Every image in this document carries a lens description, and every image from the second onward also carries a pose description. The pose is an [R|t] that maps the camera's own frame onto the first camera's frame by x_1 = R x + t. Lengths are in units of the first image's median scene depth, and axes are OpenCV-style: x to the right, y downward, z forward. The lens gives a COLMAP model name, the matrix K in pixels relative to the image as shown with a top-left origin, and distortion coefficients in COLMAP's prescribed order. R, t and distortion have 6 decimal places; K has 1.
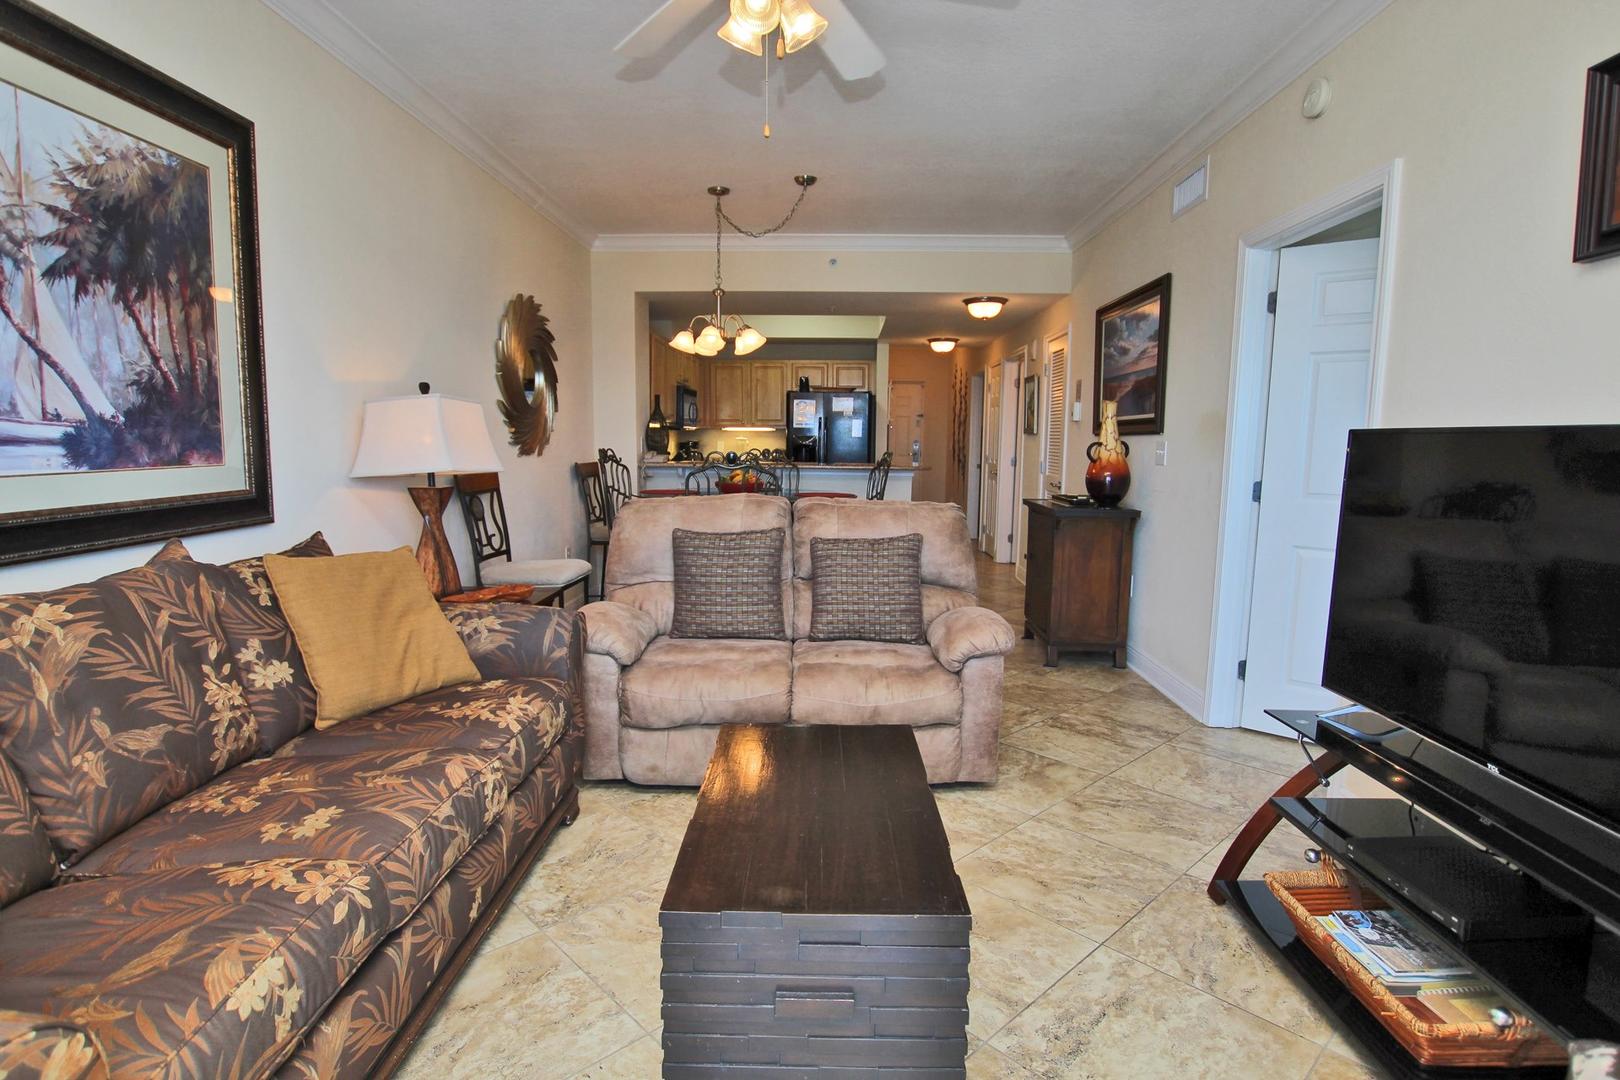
lens RADIAL K [[829.8, 0, 810.0], [0, 829.8, 541.3], [0, 0, 1]] dist [-0.020073, 0.000061]
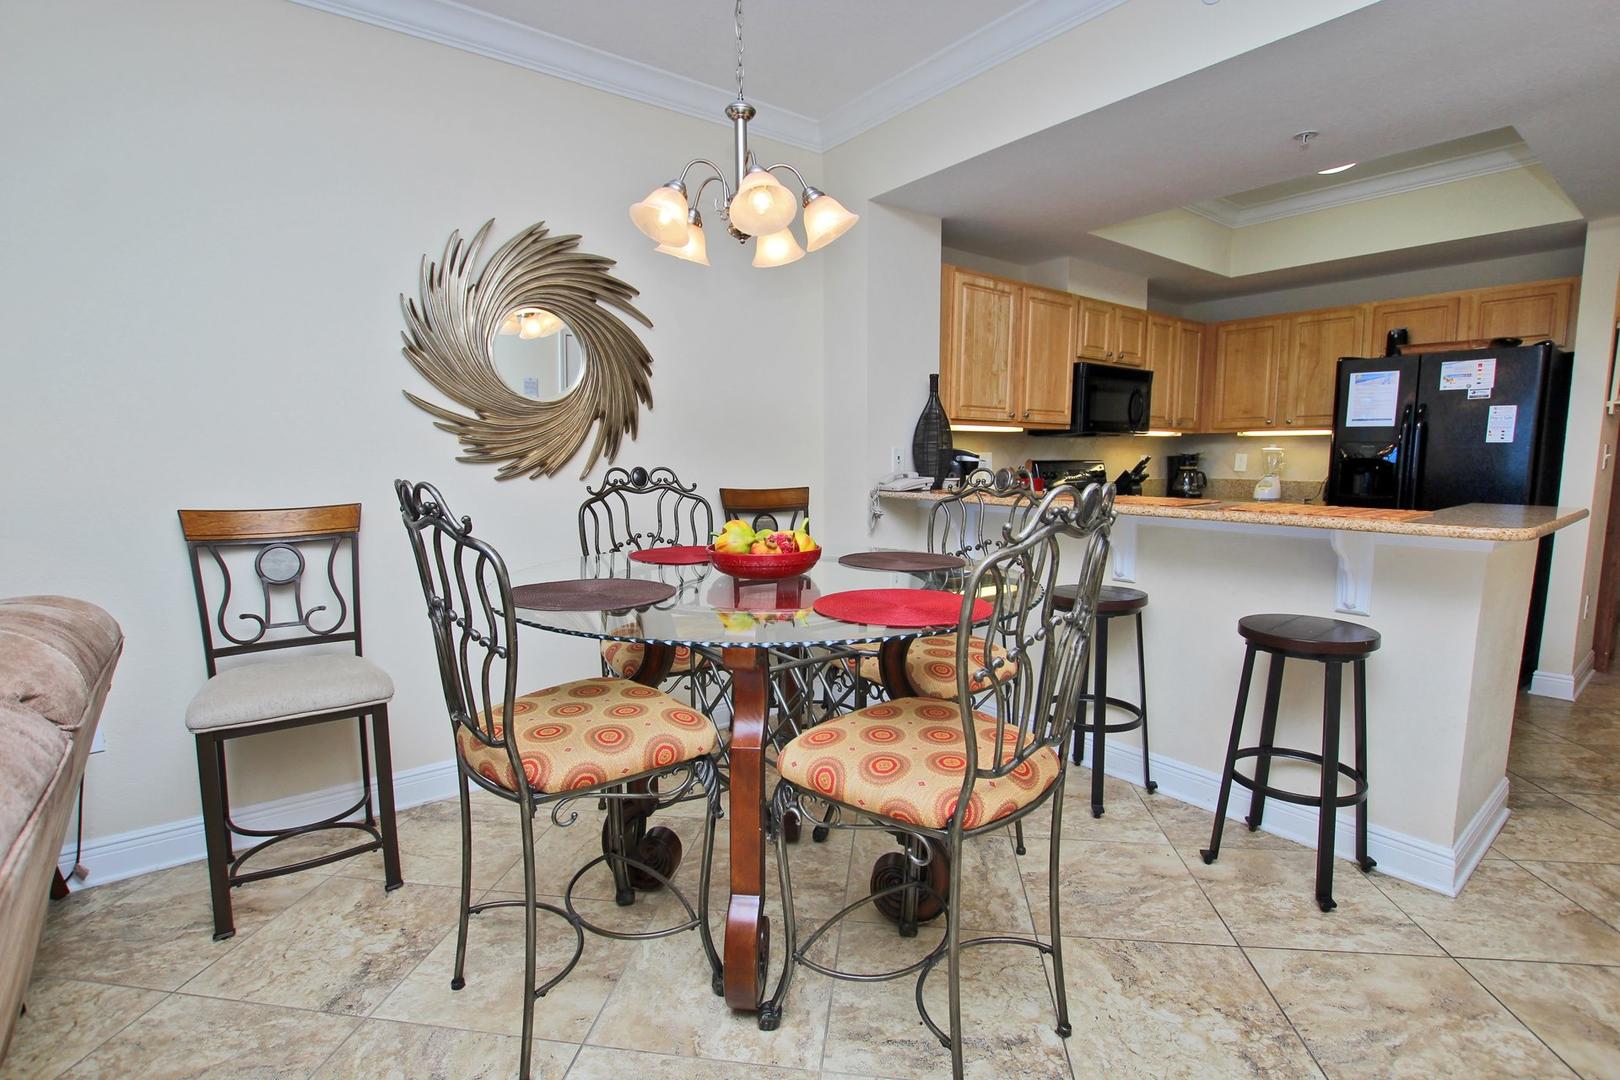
lens RADIAL K [[750.3, 0, 817.6], [0, 750.3, 532.7], [0, 0, 1]] dist [-0.021985, 0.000849]
pose [[0.637979, 0.077060, -0.766189, 0.566049], [-0.087194, 0.995810, 0.027550, -0.227784], [0.765102, 0.049231, 0.642025, 1.887881]]
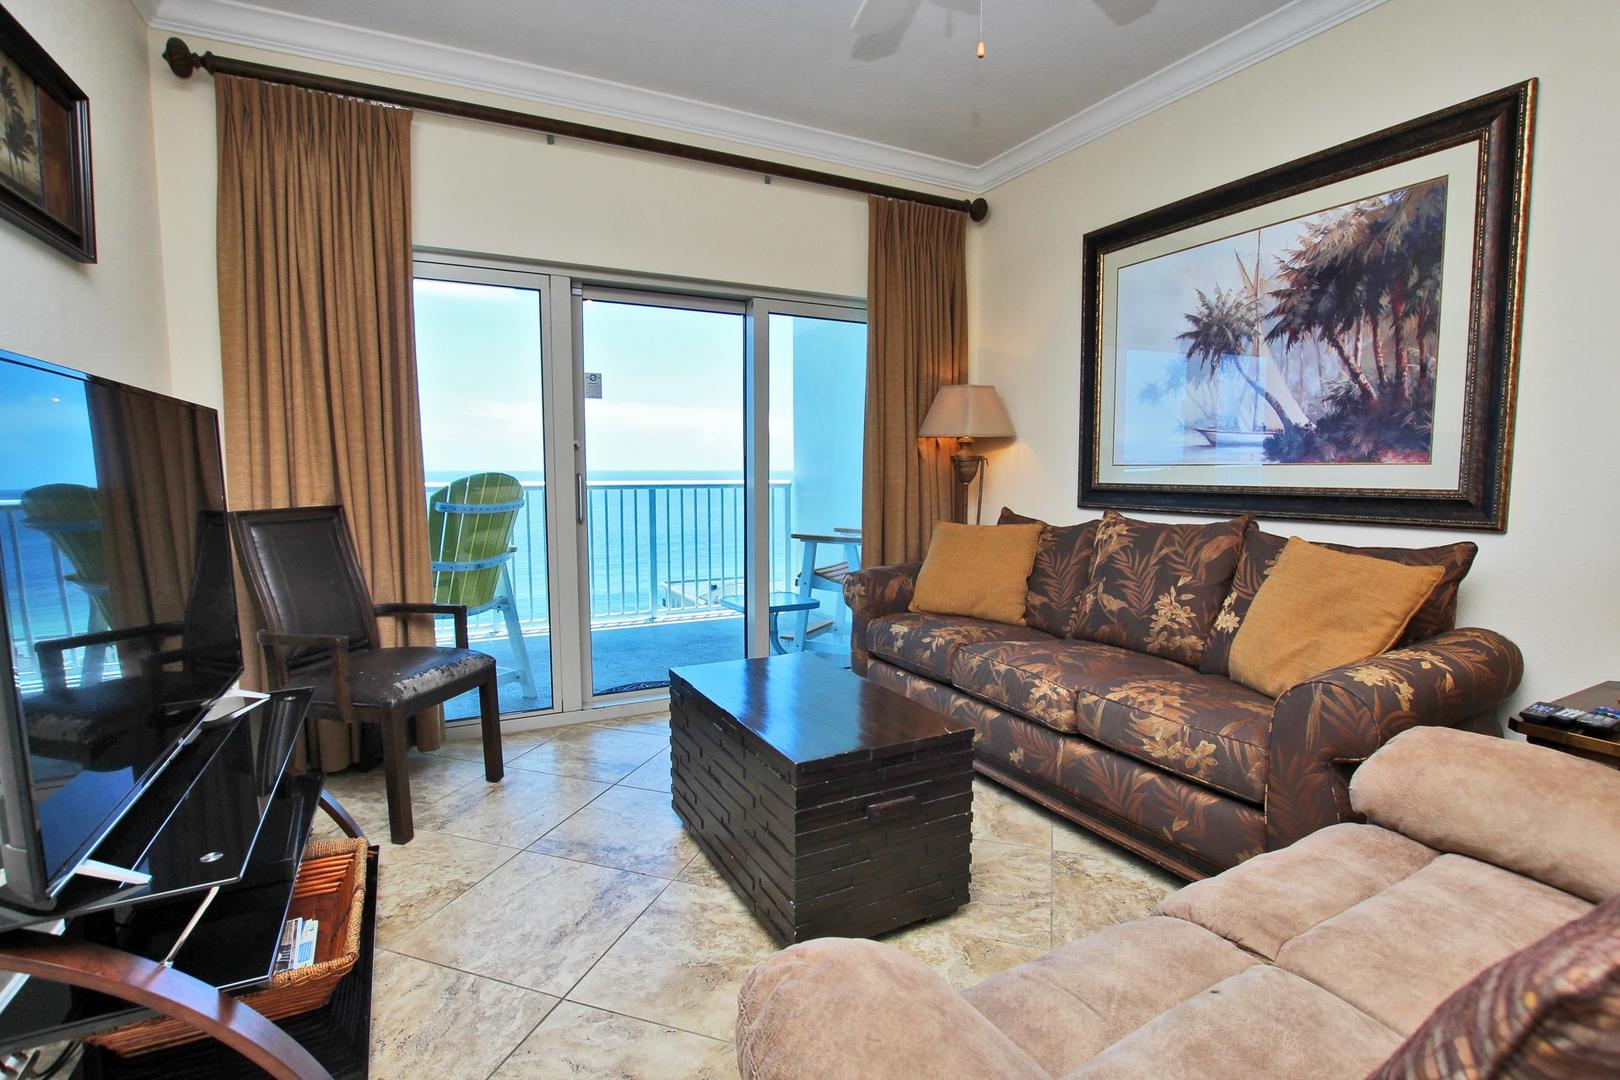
lens RADIAL K [[753.7, 0, 810.0], [0, 753.7, 543.4], [0, 0, 1]] dist [-0.034808, 0.005425]
pose [[-0.875904, 0.036673, -0.481089, 0.482303], [-0.069567, 0.977089, 0.201141, -0.148878], [0.477443, 0.209648, -0.853285, 1.682323]]
